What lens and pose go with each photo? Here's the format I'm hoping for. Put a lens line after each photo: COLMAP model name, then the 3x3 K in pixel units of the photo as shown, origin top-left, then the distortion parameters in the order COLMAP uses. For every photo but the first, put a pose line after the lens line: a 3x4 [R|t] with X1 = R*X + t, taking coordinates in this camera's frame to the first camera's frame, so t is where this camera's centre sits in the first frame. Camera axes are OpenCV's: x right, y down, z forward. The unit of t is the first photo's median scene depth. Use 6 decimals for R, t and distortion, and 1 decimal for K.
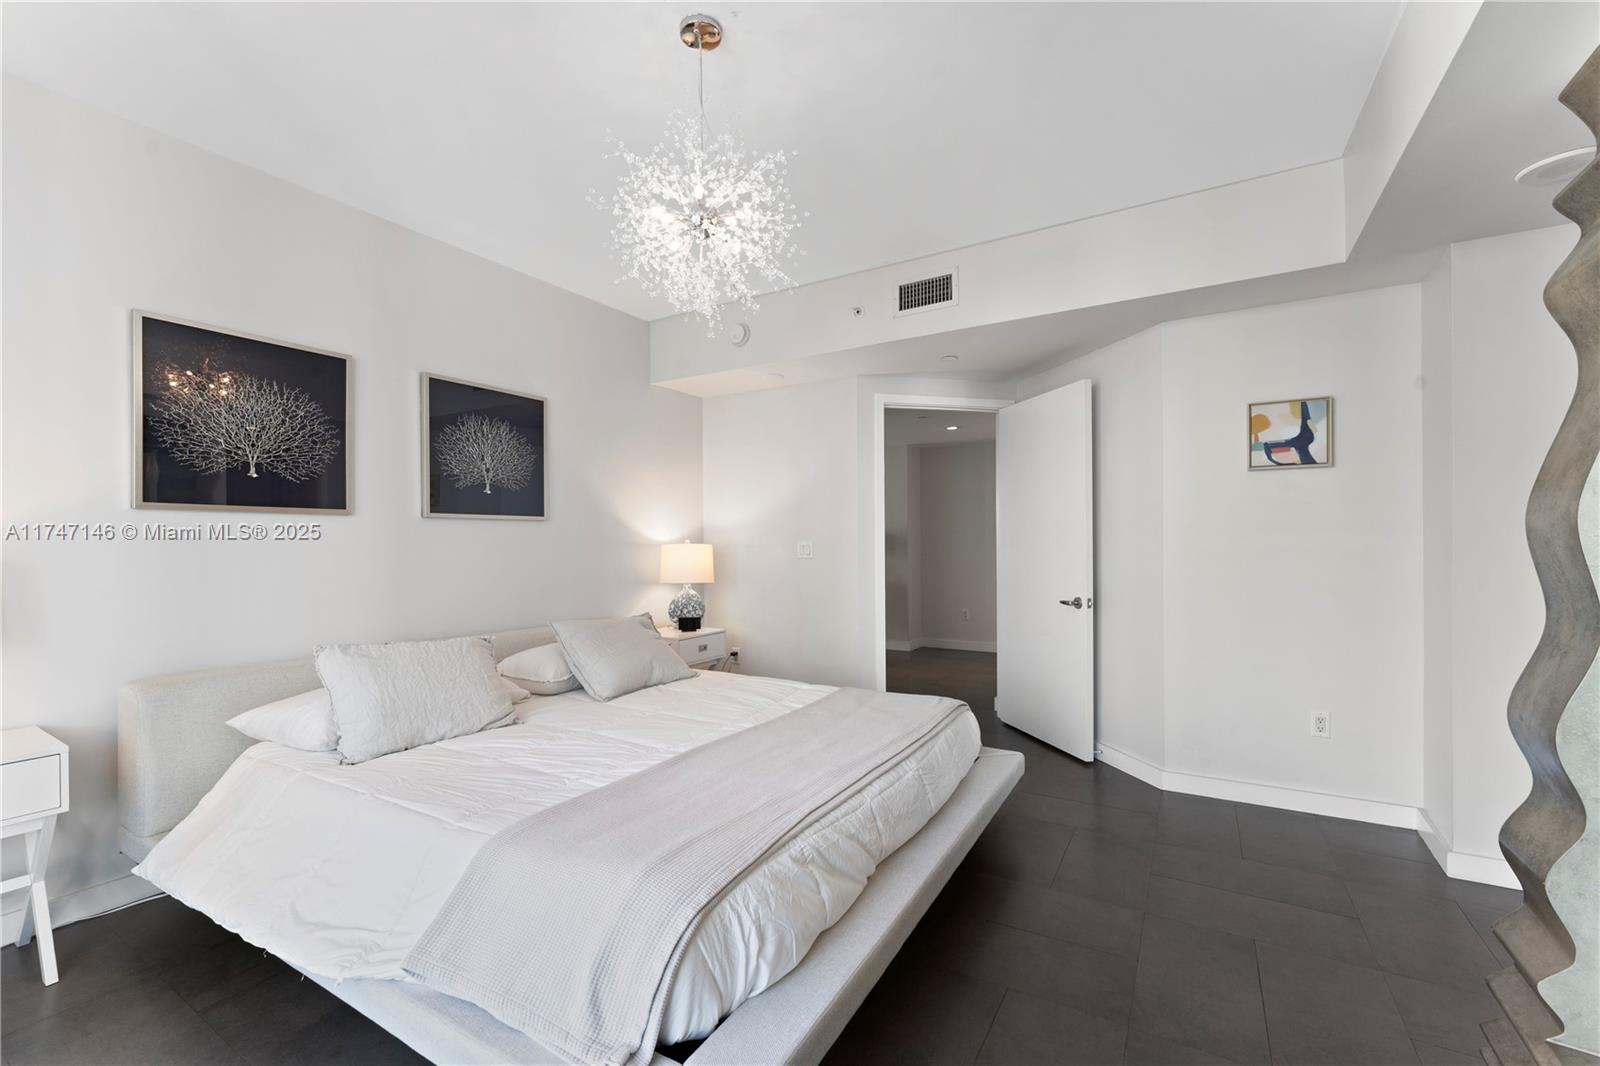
lens RADIAL K [[641.6, 0, 808.5], [0, 641.6, 536.7], [0, 0, 1]] dist [-0.004385, 0.002205]
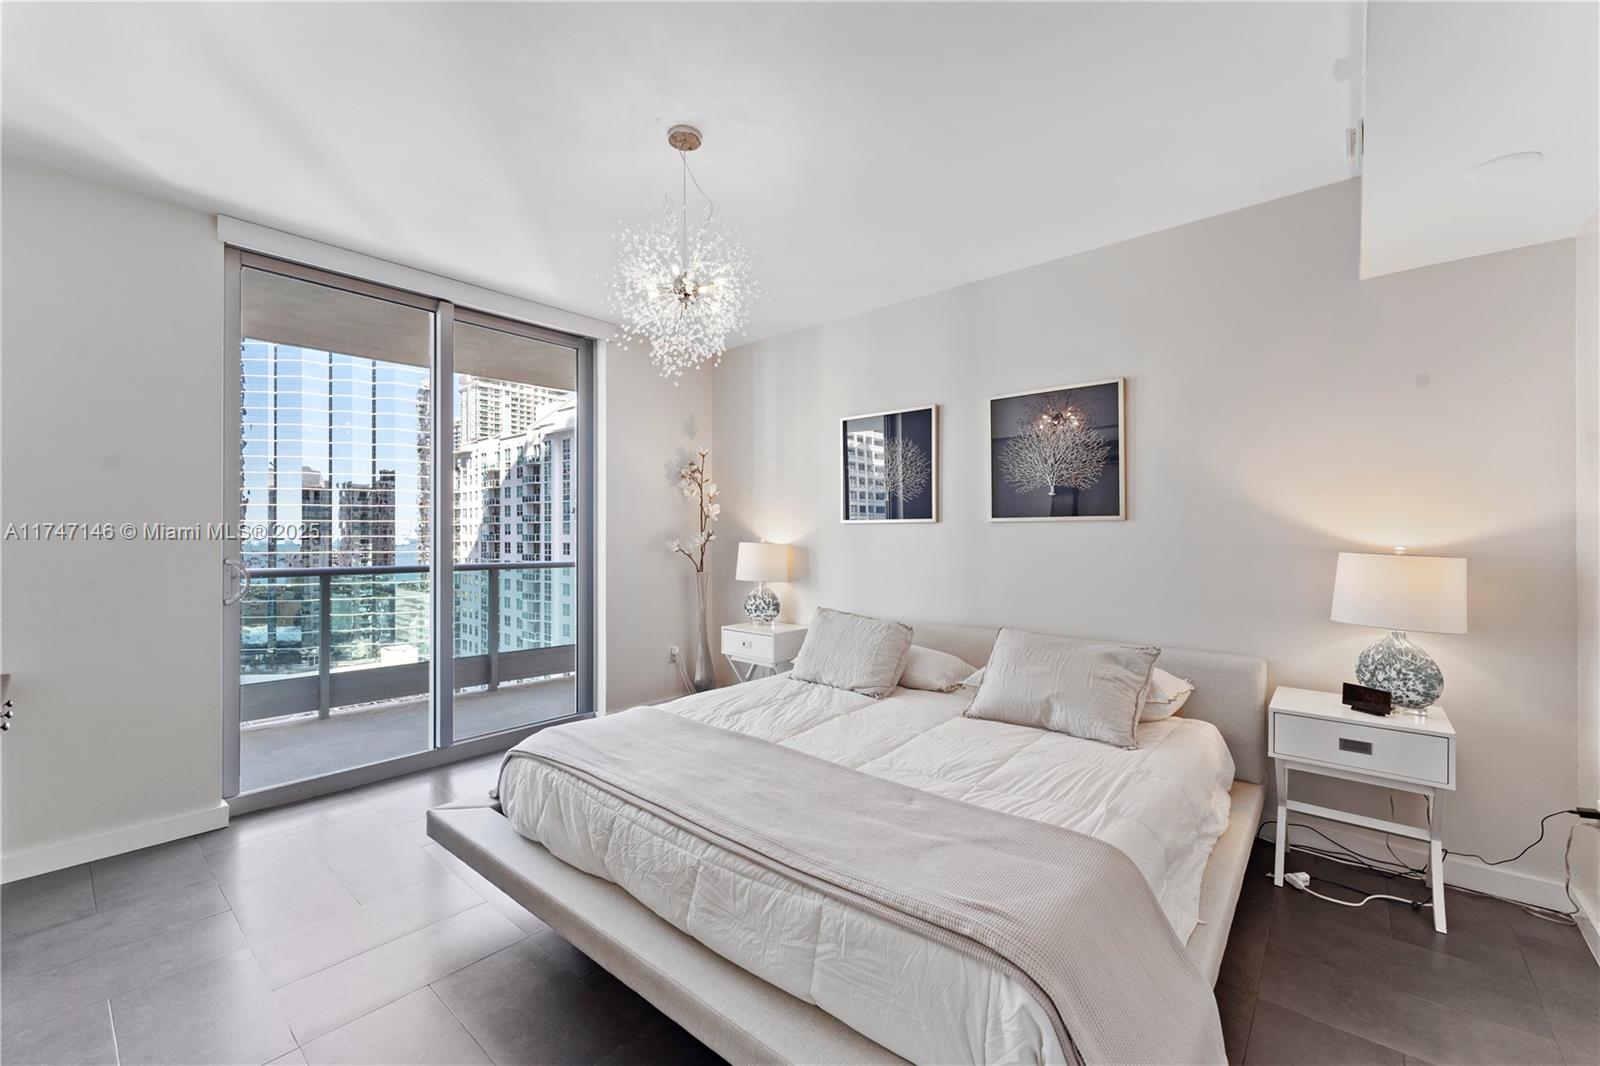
lens RADIAL K [[641.6, 0, 798.4], [0, 641.6, 533.6], [0, 0, 1]] dist [-0.004385, 0.002205]
pose [[-0.148477, 0.008855, -0.988876, 0.789242], [0.006174, 0.999949, 0.008028, -0.027727], [0.988897, -0.004913, -0.148524, 1.076841]]
